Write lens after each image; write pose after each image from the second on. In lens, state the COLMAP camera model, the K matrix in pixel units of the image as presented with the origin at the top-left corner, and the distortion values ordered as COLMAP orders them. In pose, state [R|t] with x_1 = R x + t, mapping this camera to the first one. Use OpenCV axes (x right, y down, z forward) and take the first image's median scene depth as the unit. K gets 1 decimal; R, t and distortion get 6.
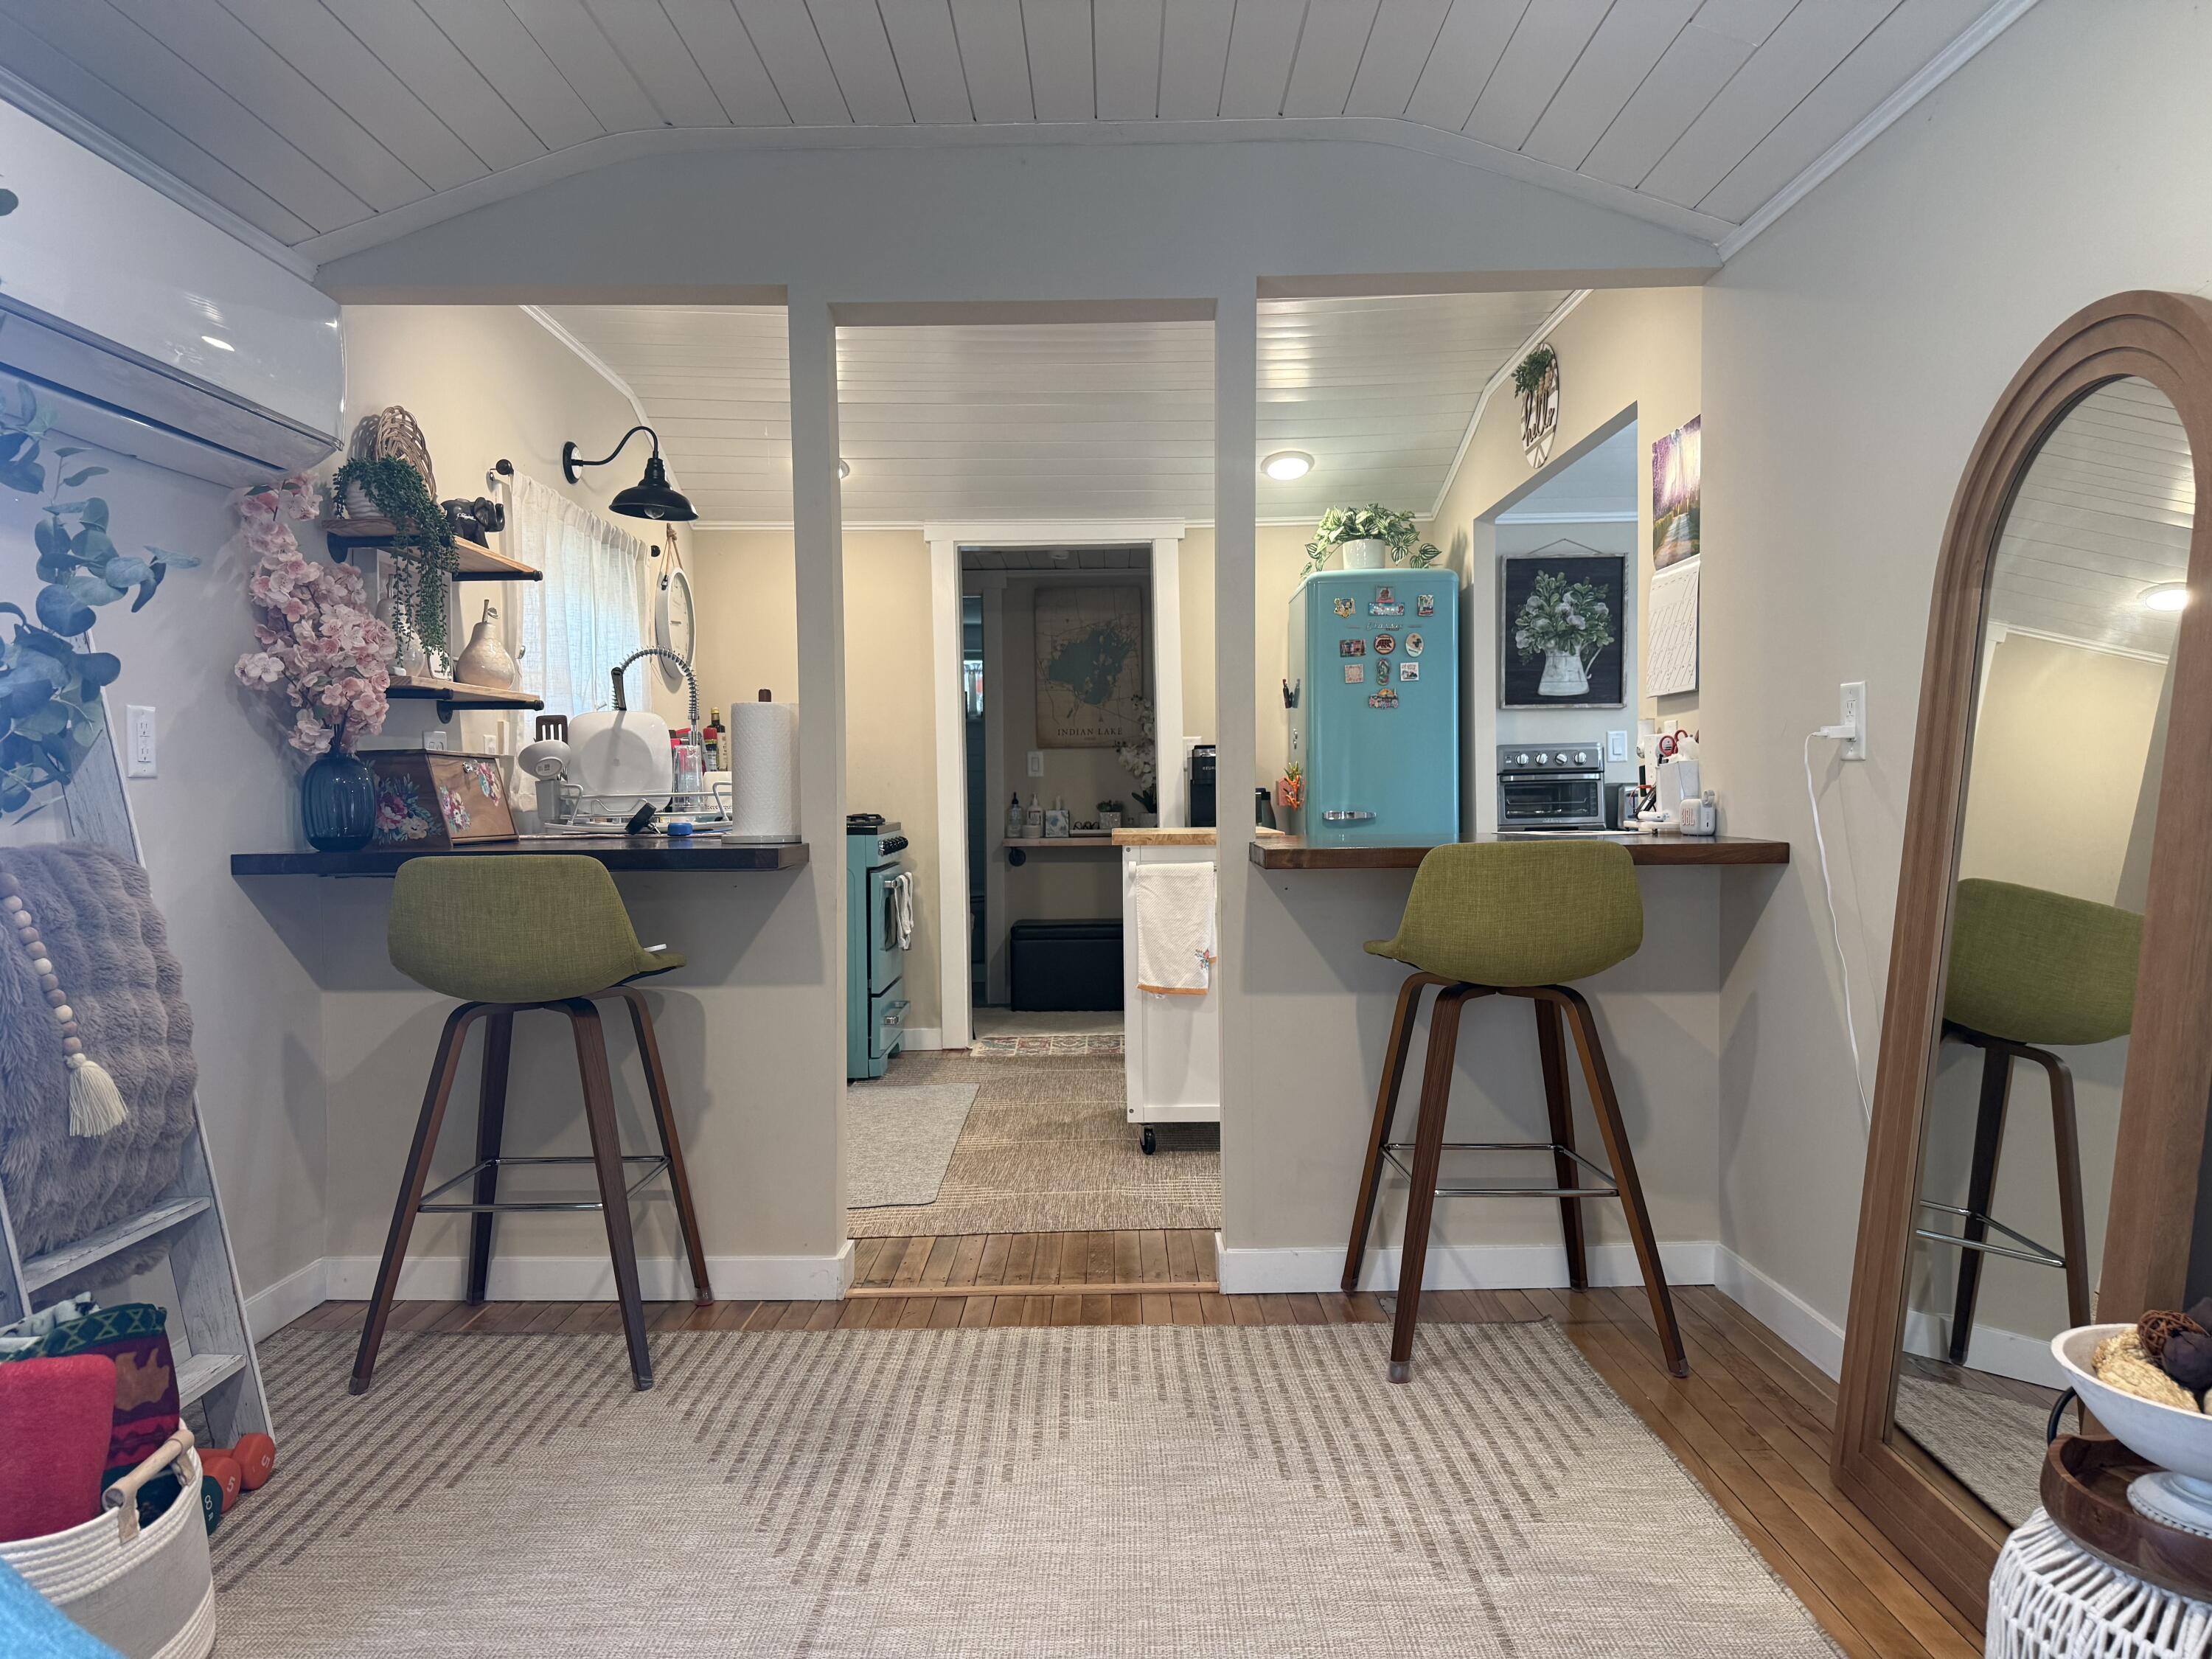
lens RADIAL K [[1520.0, 0, 1097.7], [0, 1520.0, 834.8], [0, 0, 1]] dist [0.156658, -0.138731]
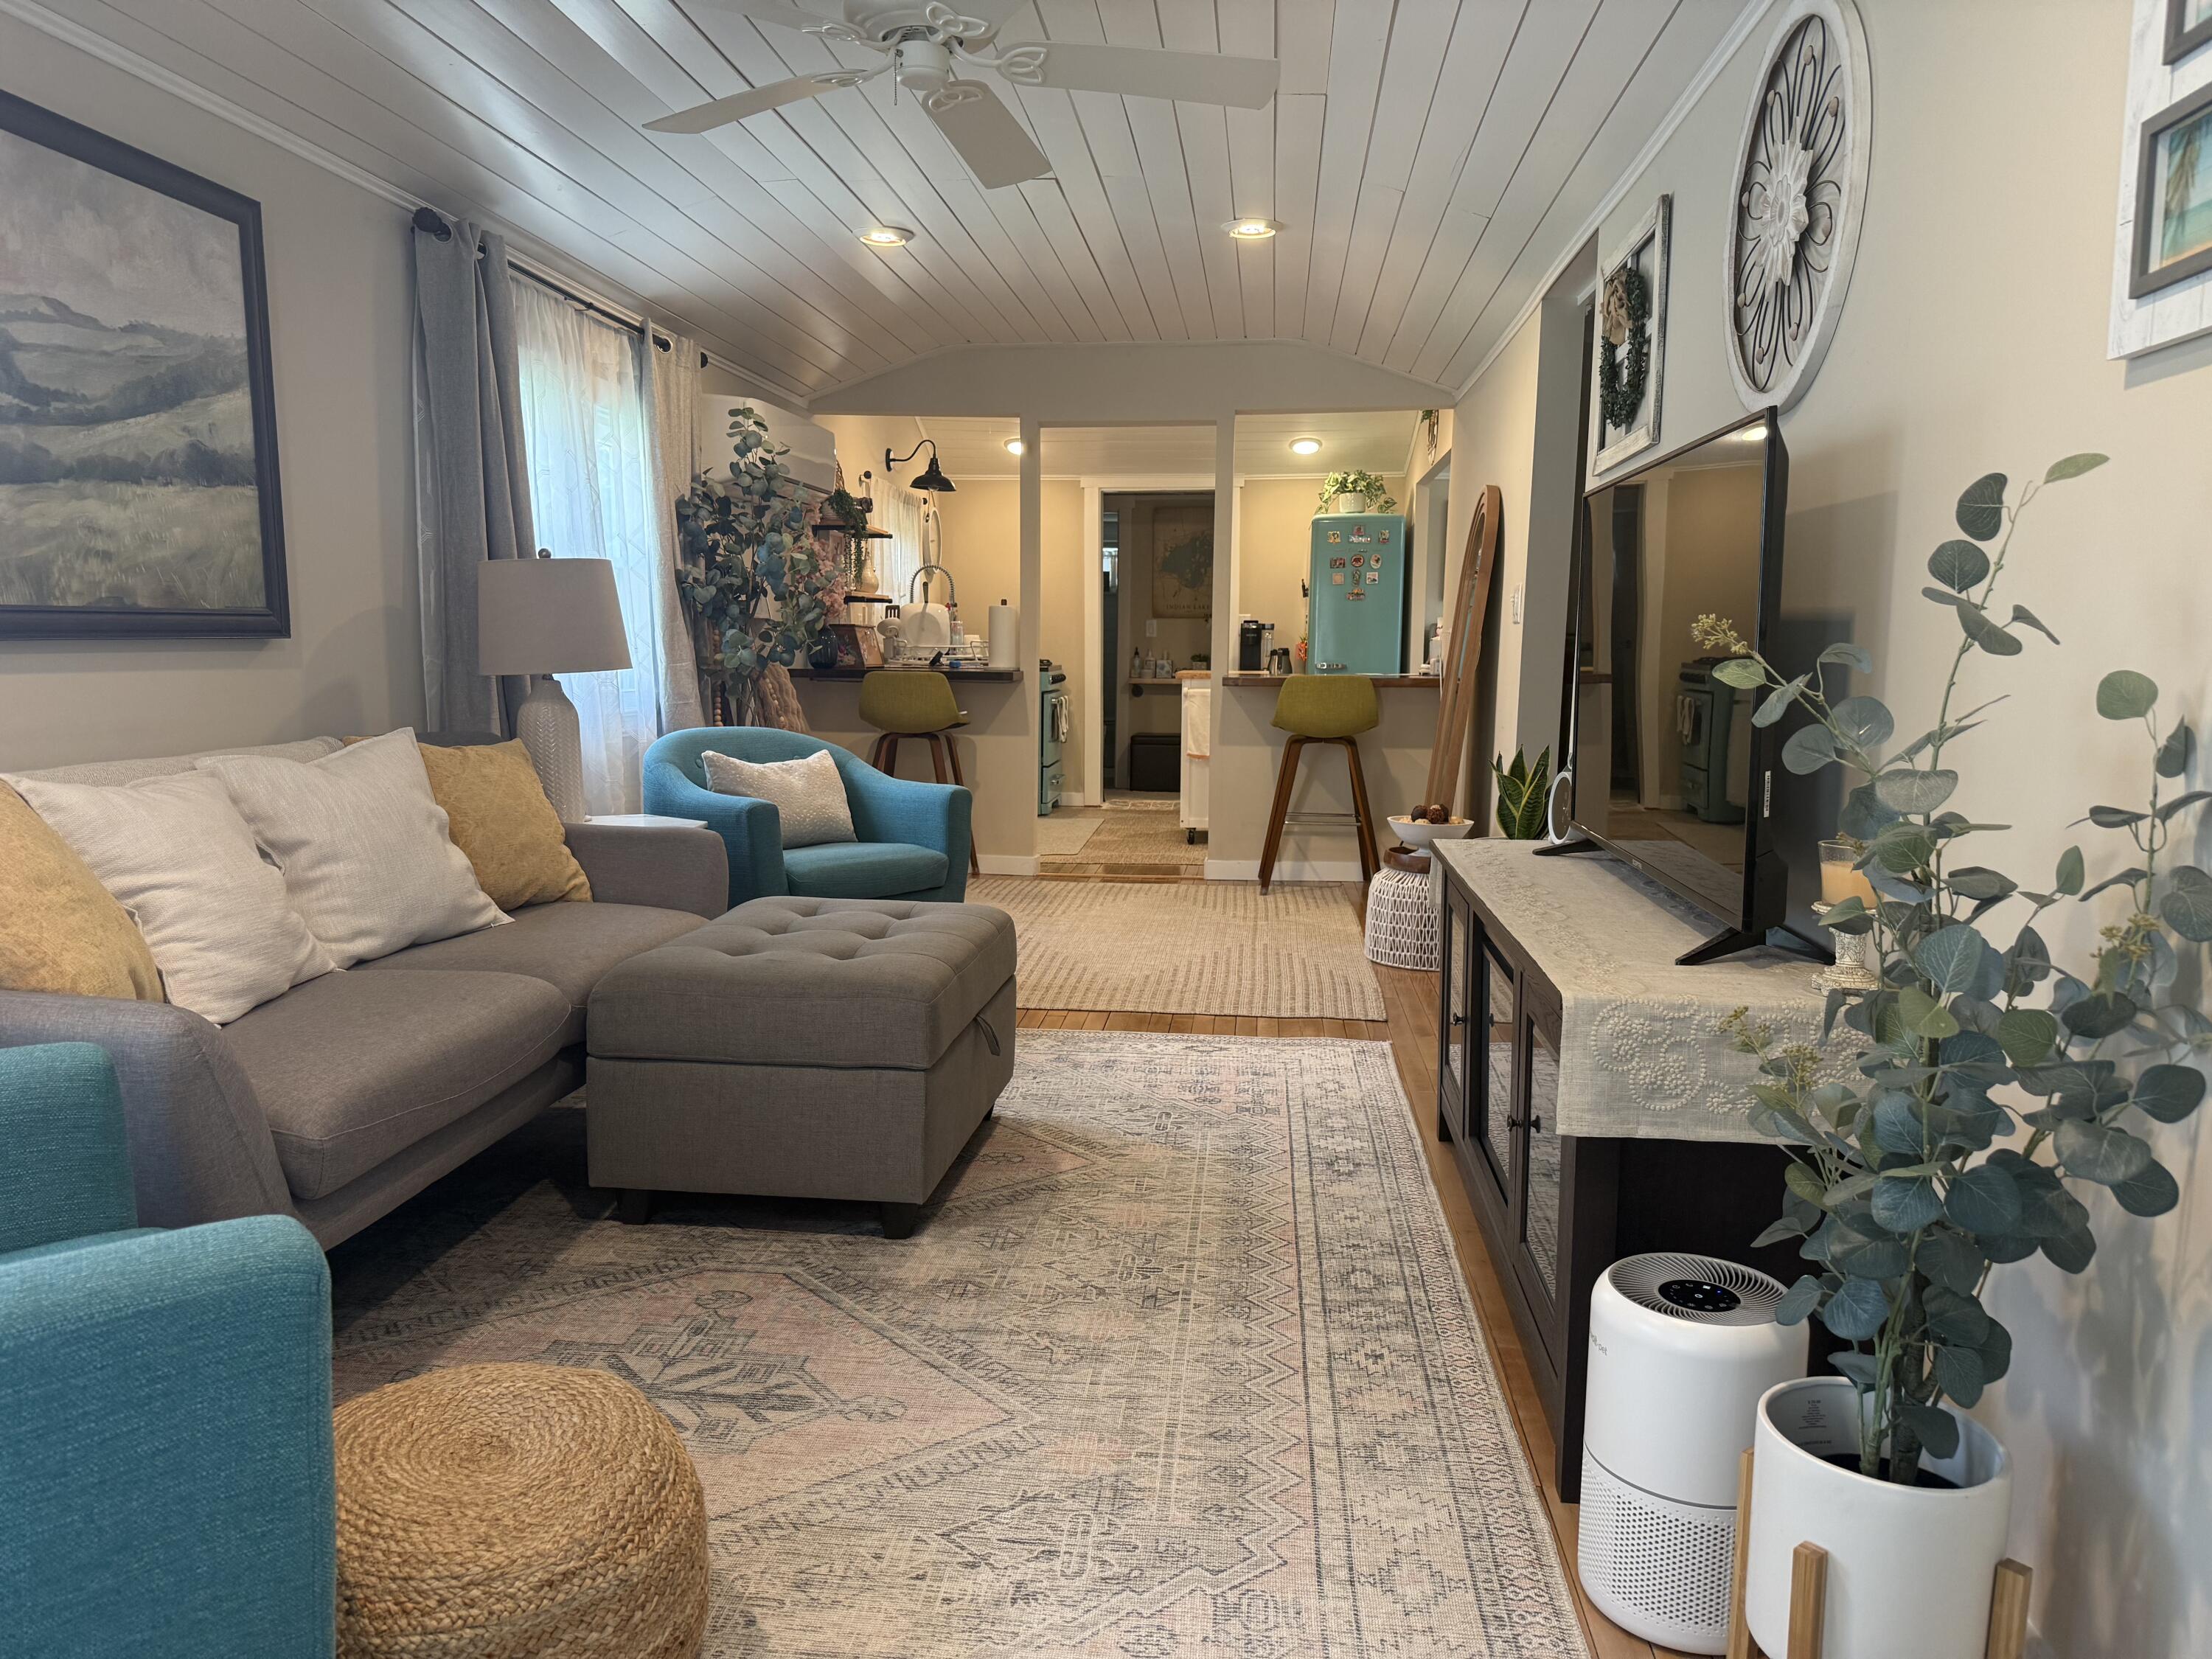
lens RADIAL K [[1520.0, 0, 1097.7], [0, 1520.0, 834.8], [0, 0, 1]] dist [0.156658, -0.138731]
pose [[0.994725, 0.032853, -0.097179, 0.077725], [-0.023273, 0.994902, 0.098126, 0.012456], [0.099907, -0.095346, 0.990418, -0.665085]]
